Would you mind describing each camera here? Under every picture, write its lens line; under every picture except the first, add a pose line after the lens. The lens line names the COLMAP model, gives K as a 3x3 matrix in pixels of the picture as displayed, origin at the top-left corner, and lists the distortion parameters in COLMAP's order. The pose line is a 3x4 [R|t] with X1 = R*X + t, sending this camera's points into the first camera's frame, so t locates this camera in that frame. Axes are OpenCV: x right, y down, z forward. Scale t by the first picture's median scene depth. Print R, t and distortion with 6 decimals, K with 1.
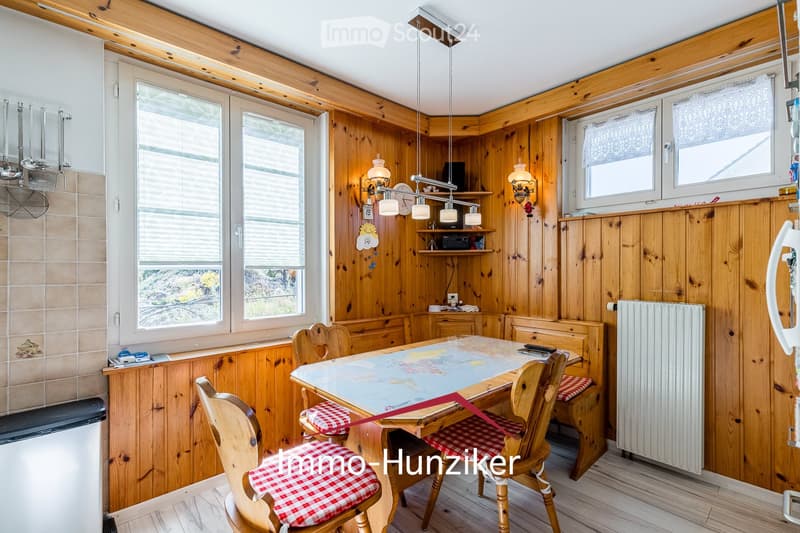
lens RADIAL K [[358.1, 0, 403.2], [0, 358.1, 267.5], [0, 0, 1]] dist [0.002972, 0.000326]
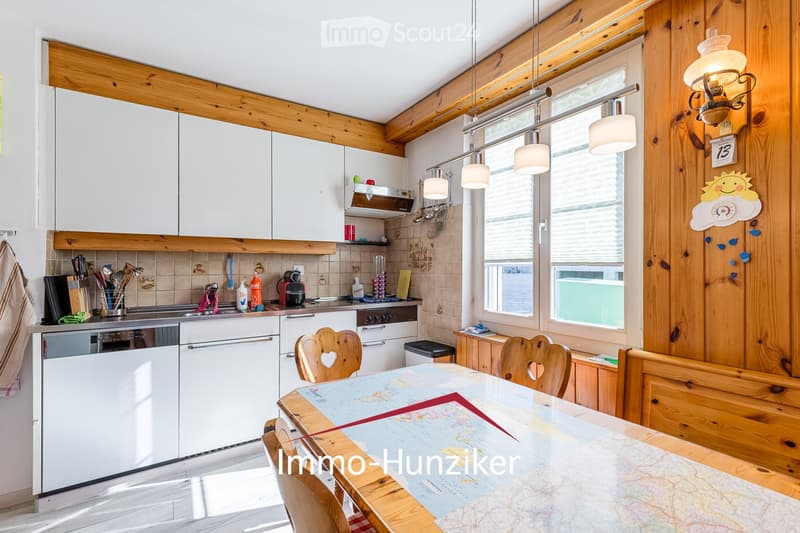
lens RADIAL K [[358.1, 0, 403.2], [0, 358.1, 267.5], [0, 0, 1]] dist [0.002972, 0.000326]
pose [[-0.157358, 0.012689, -0.987460, 0.478319], [0.012955, 0.999858, 0.010784, -0.005745], [0.987457, -0.011096, -0.157500, 0.665777]]
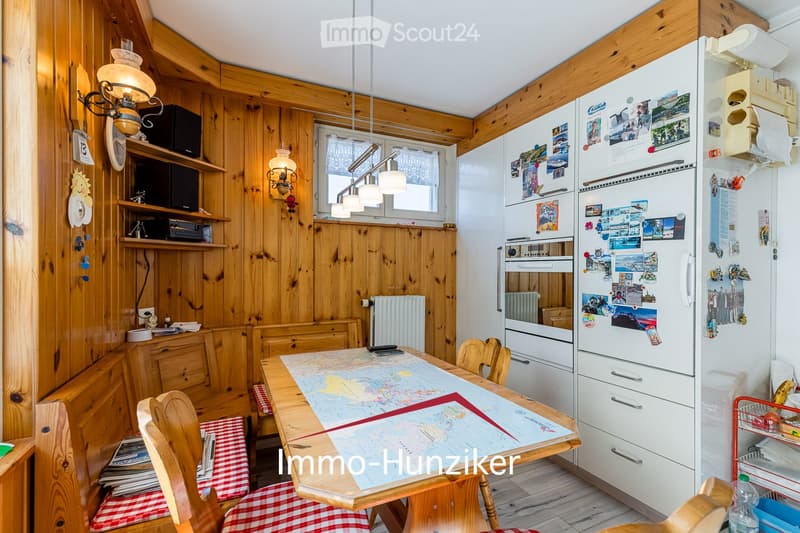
lens RADIAL K [[363.1, 0, 399.0], [0, 363.1, 270.1], [0, 0, 1]] dist [0.000942, -0.000115]
pose [[0.302072, 0.003189, 0.953280, -0.450107], [-0.006923, 0.999975, -0.001152, 0.002703], [-0.953260, -0.006252, 0.302087, 0.487896]]
